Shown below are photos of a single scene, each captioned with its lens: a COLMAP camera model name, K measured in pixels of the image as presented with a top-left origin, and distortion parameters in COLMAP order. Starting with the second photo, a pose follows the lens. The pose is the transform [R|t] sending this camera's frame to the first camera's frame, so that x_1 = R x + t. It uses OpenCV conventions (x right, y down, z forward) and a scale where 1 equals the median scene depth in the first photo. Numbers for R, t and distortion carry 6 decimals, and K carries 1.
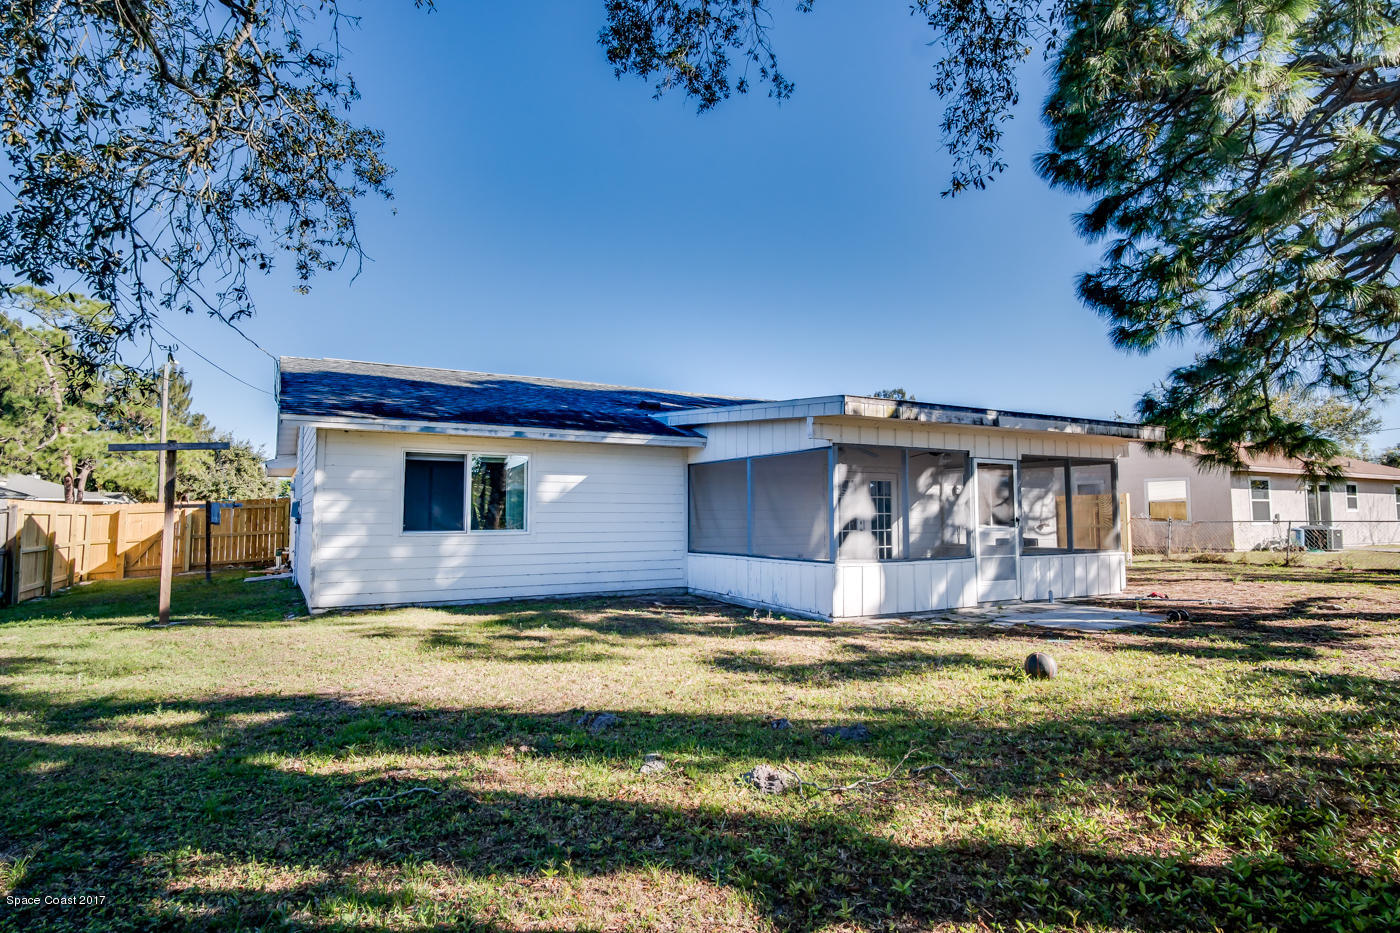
lens RADIAL K [[766.1, 0, 695.4], [0, 766.1, 479.0], [0, 0, 1]] dist [0.000052, 0.004124]
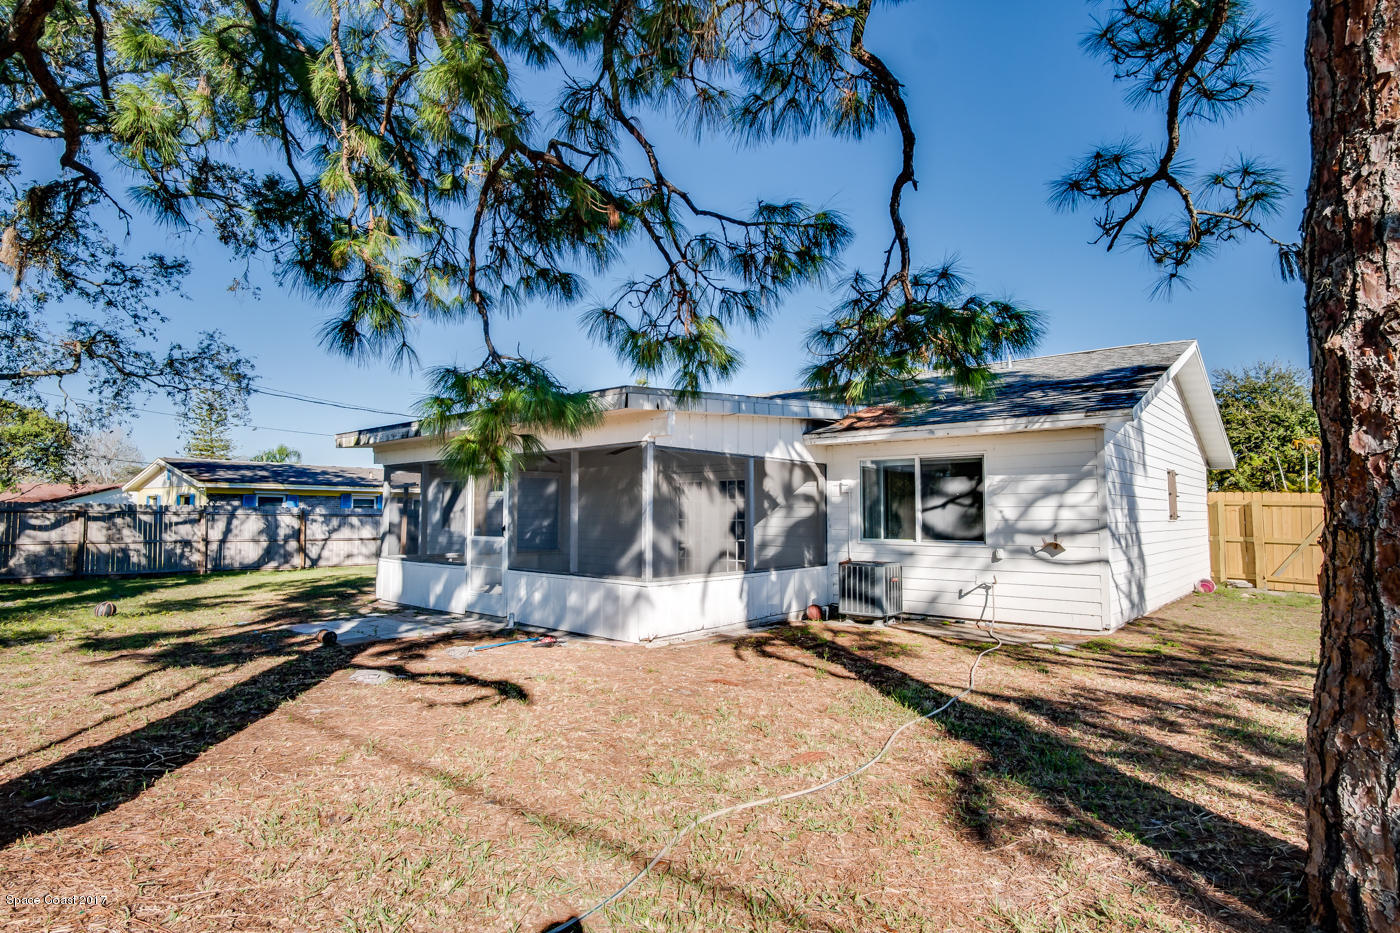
lens RADIAL K [[766.1, 0, 695.4], [0, 766.1, 479.0], [0, 0, 1]] dist [0.000052, 0.004124]
pose [[0.292680, -0.034921, -0.955573, 1.386776], [0.045088, 0.998725, -0.022688, 0.026794], [0.955147, -0.036444, 0.293881, 0.980996]]
